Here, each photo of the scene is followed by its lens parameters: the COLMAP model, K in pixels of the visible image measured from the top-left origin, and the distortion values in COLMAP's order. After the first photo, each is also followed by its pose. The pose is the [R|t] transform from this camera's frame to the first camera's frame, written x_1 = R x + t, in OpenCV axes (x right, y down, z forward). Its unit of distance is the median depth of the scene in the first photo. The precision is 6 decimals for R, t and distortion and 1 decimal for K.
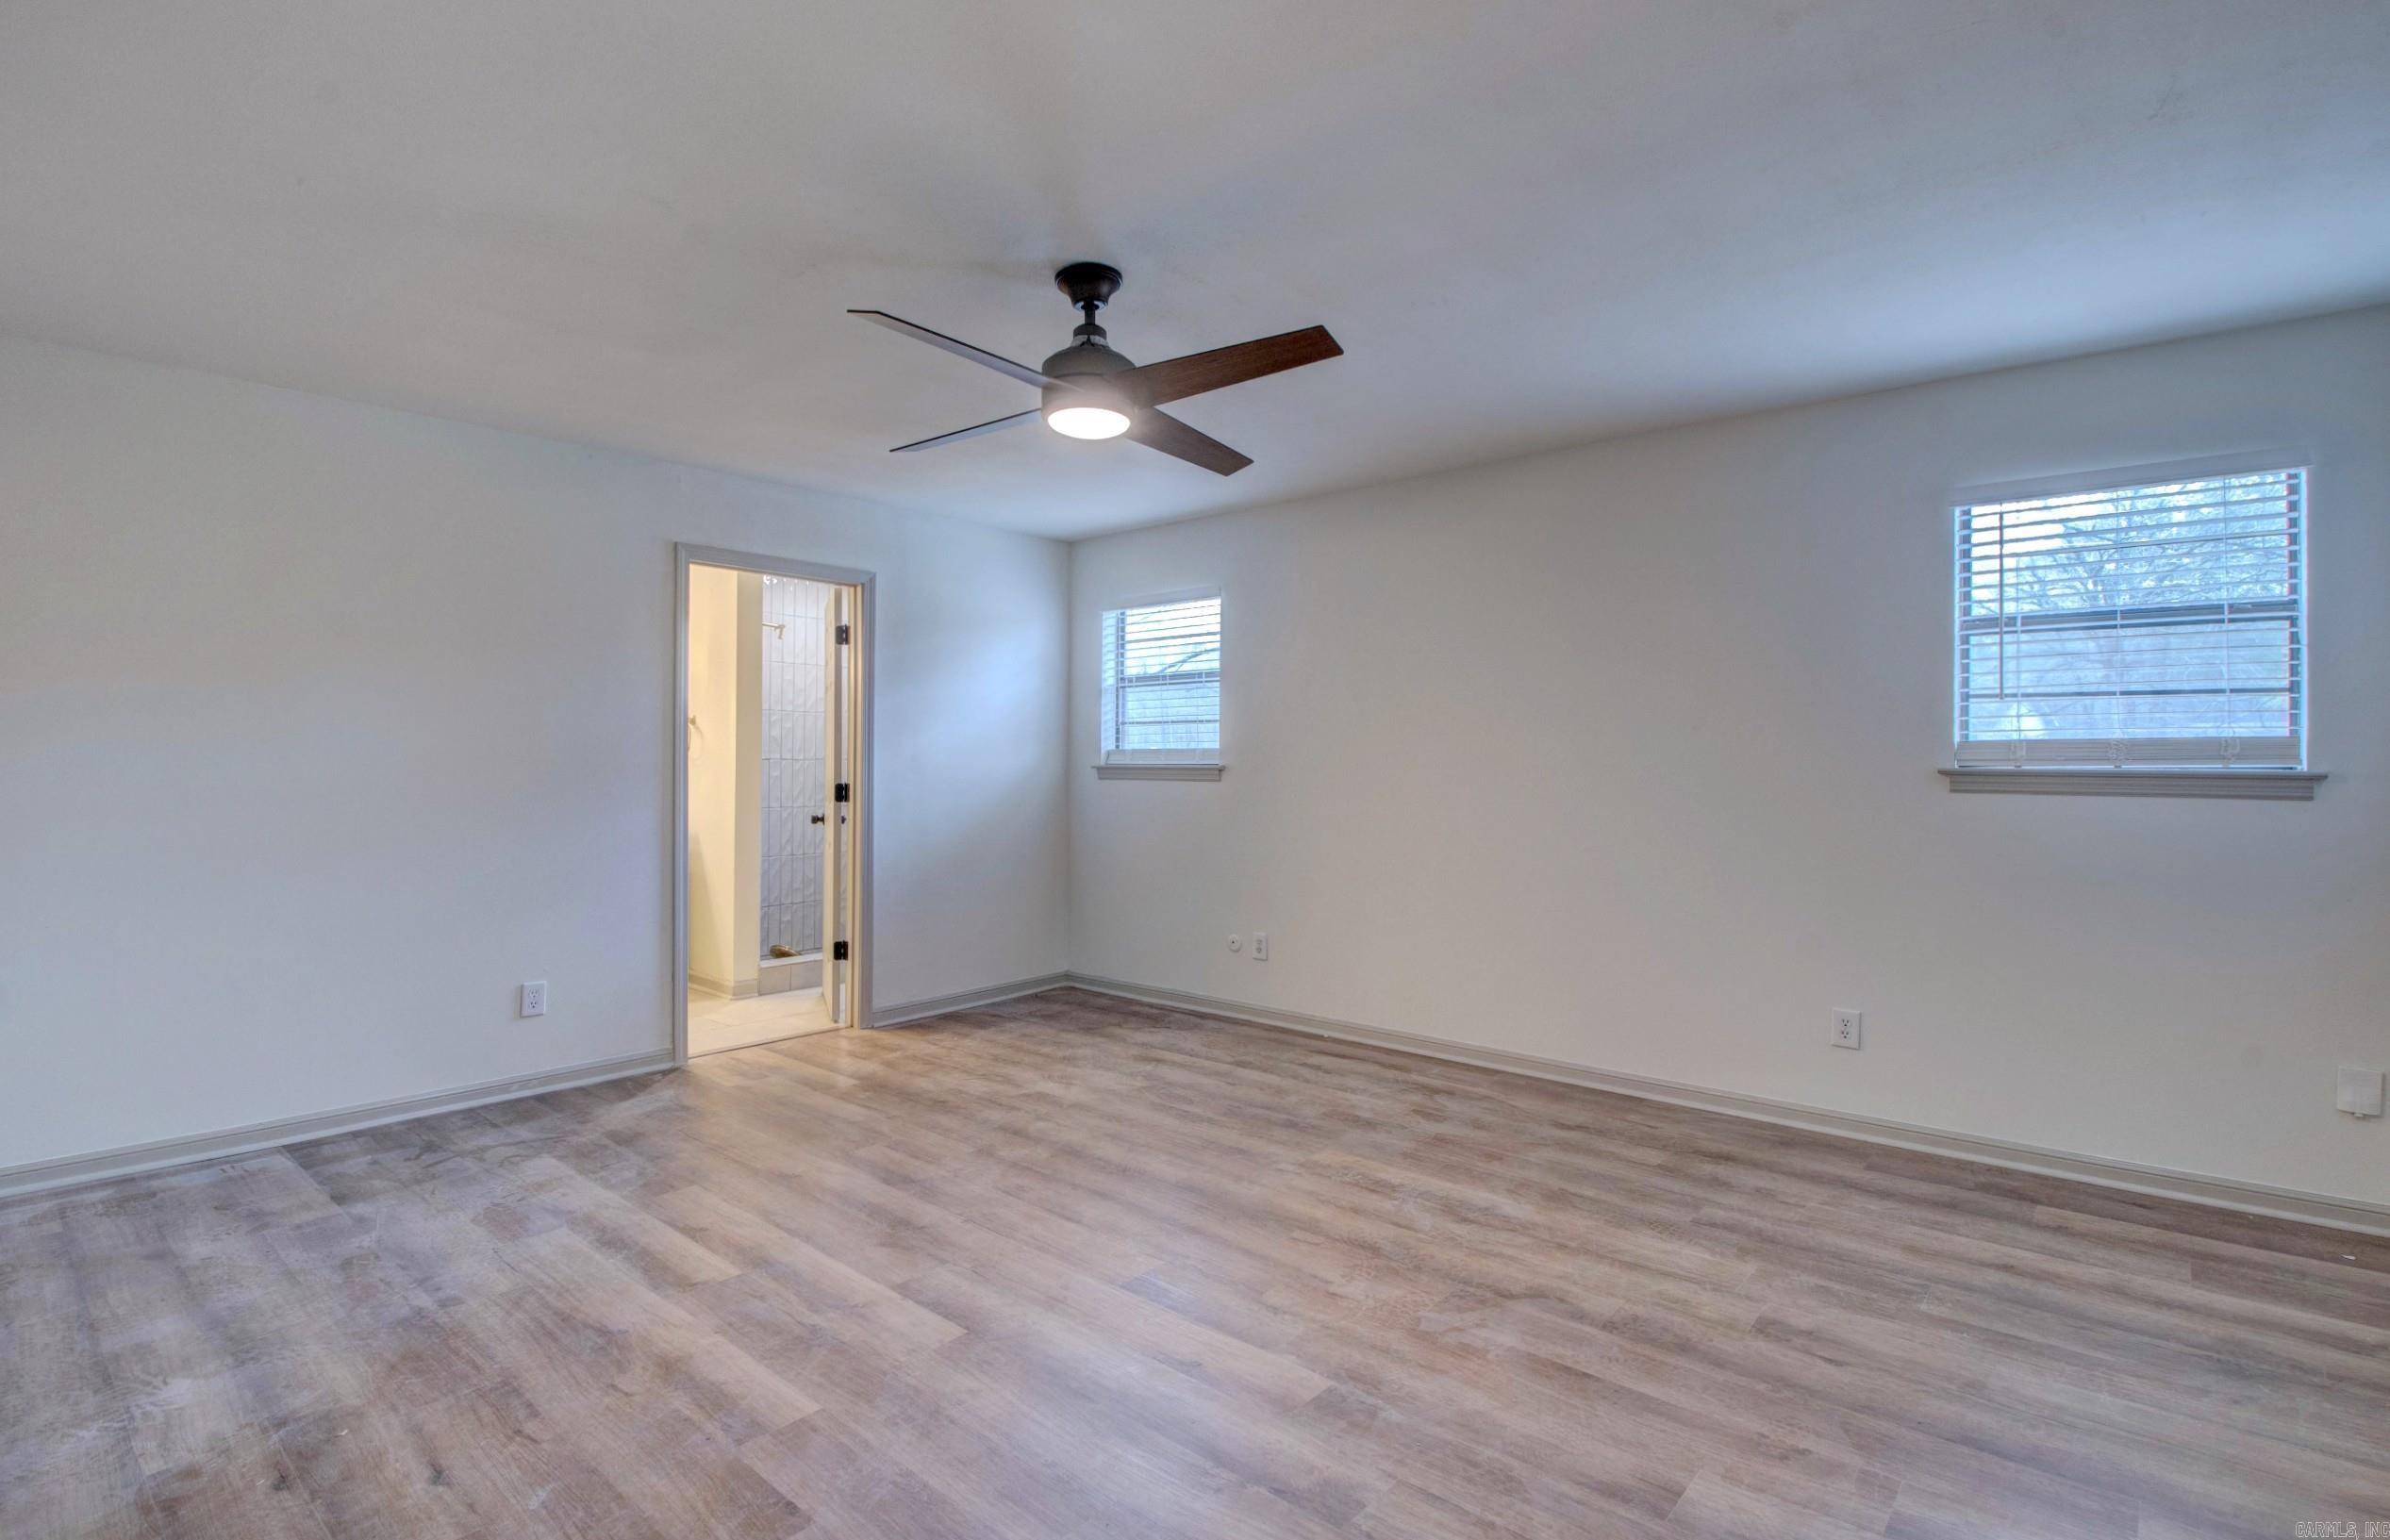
lens RADIAL K [[1127.2, 0, 1199.3], [0, 1127.2, 756.6], [0, 0, 1]] dist [0.021124, -0.034313]
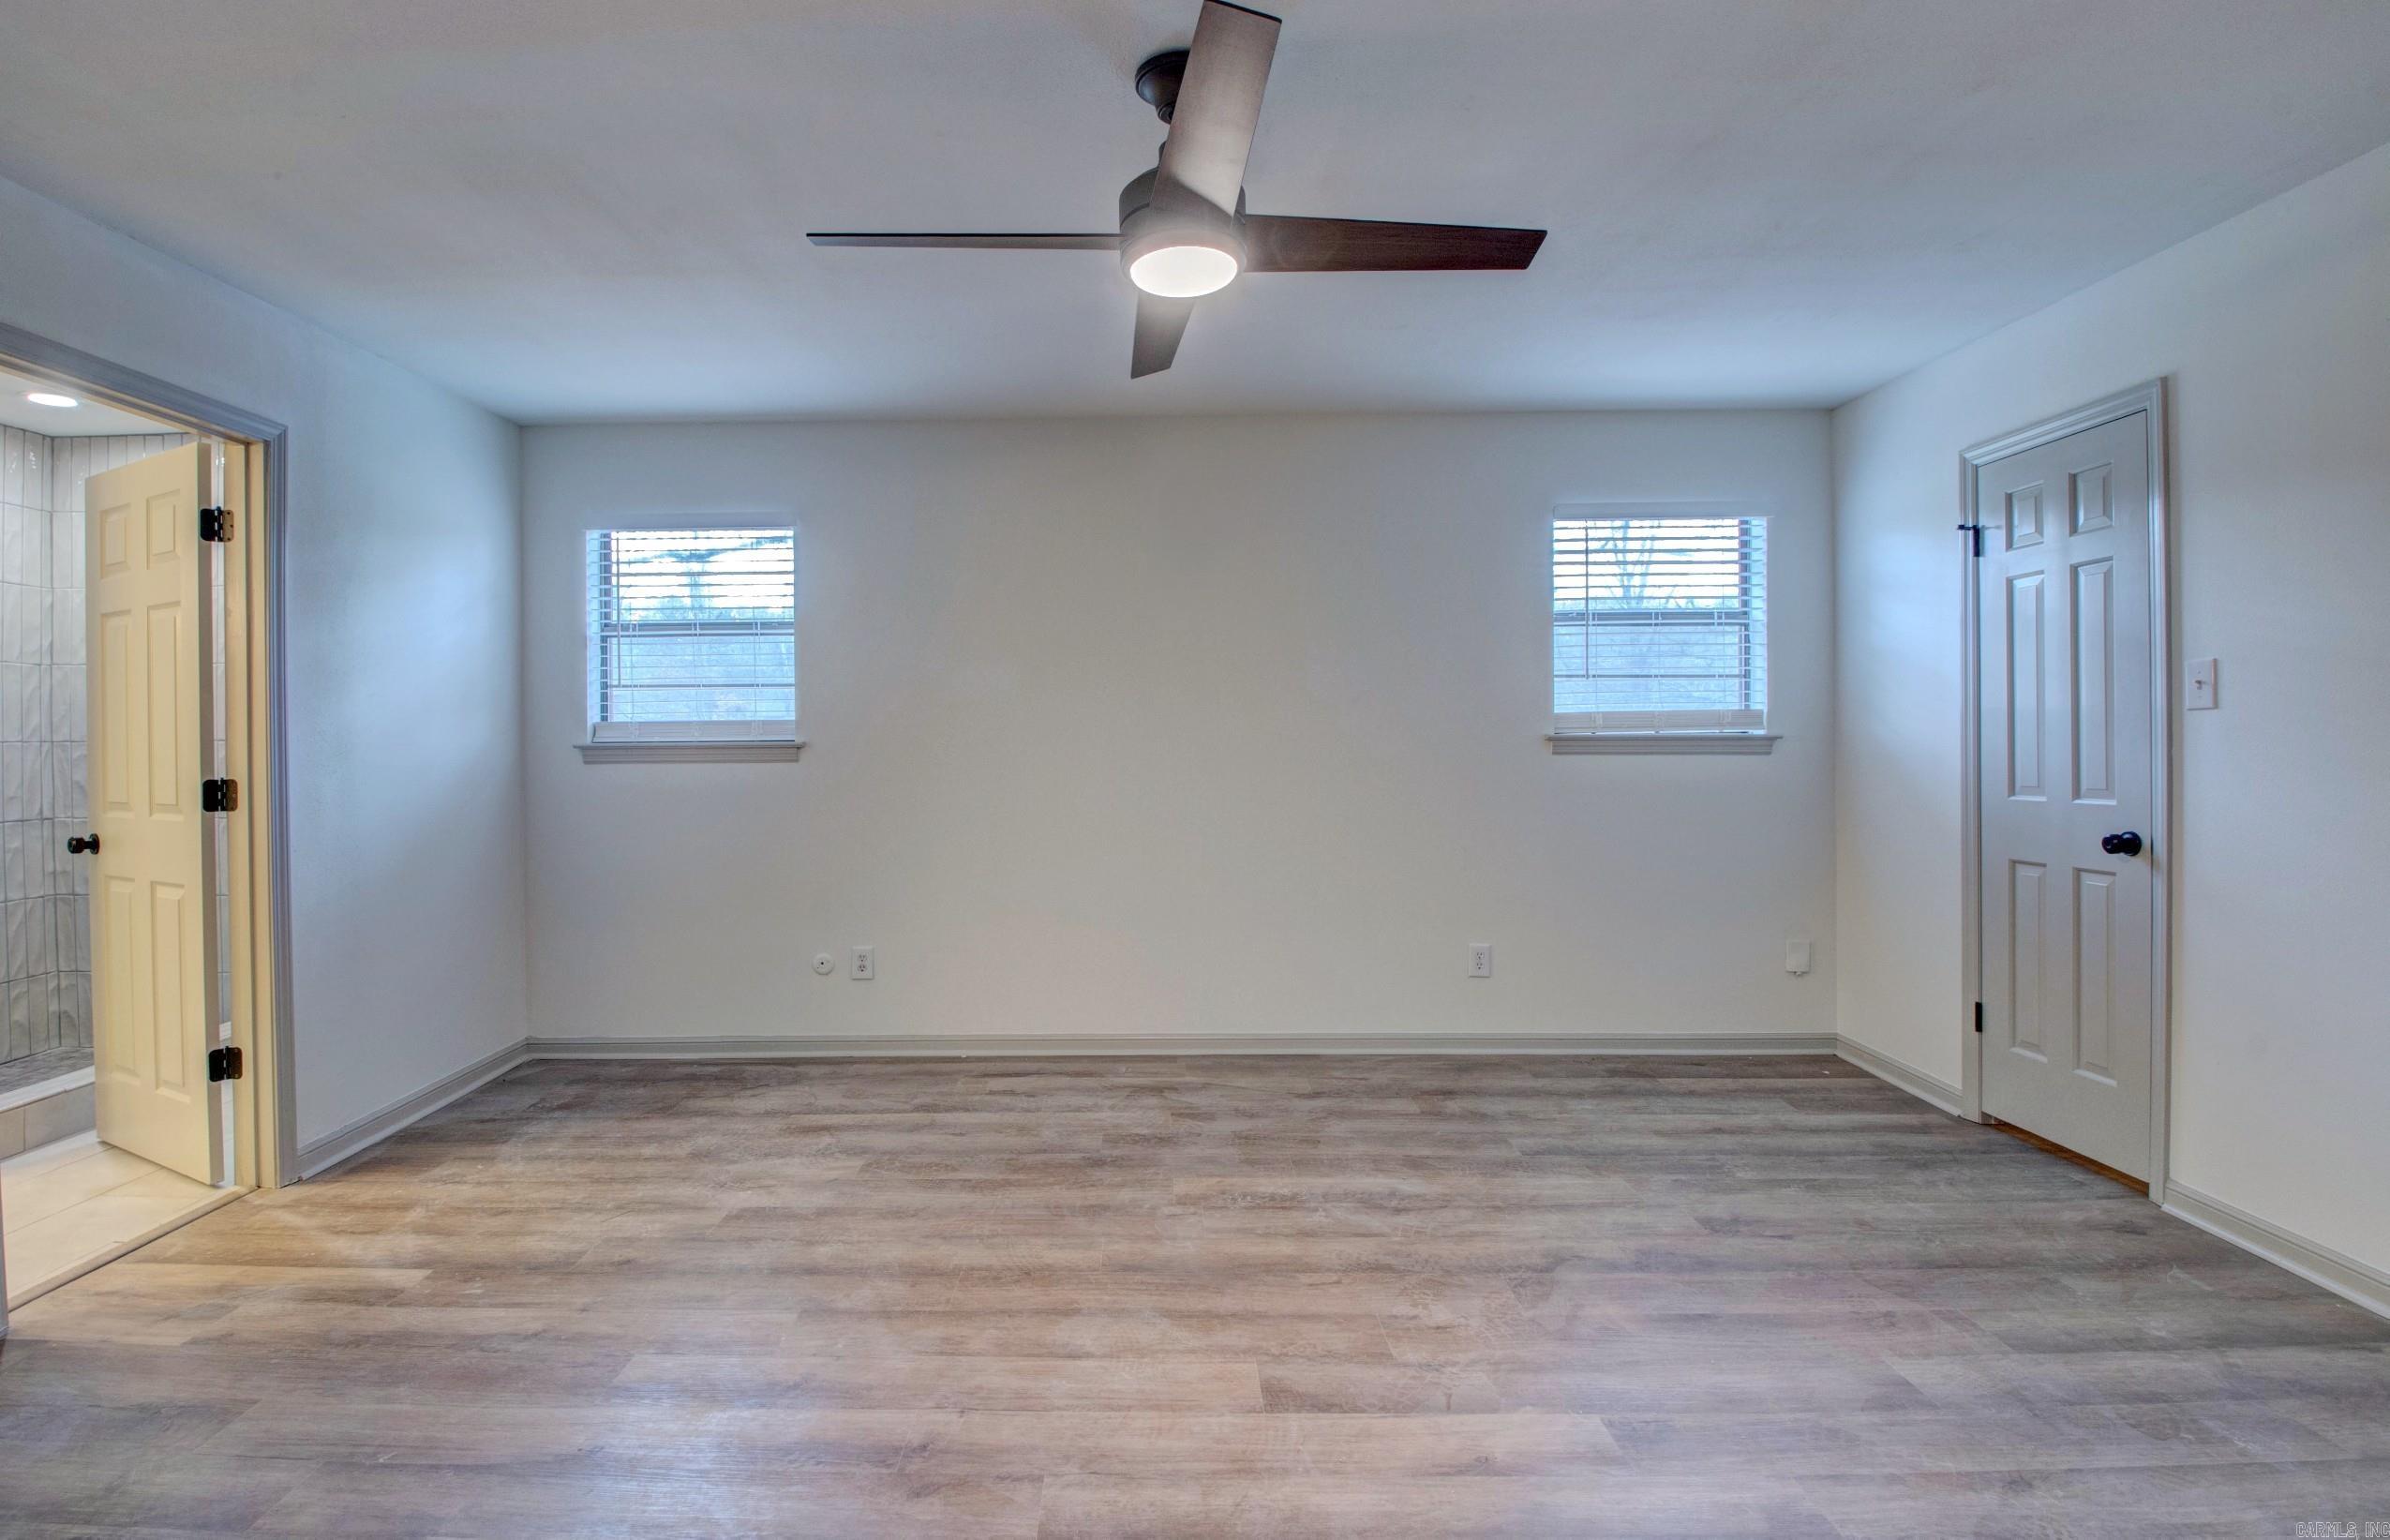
lens RADIAL K [[1148.7, 0, 1171.8], [0, 1148.7, 747.5], [0, 0, 1]] dist [0.025694, -0.040088]
pose [[0.764584, -0.015287, 0.644343, -0.487514], [0.007034, 0.999857, 0.015375, 0.002252], [-0.644486, -0.007223, 0.764582, 0.348755]]
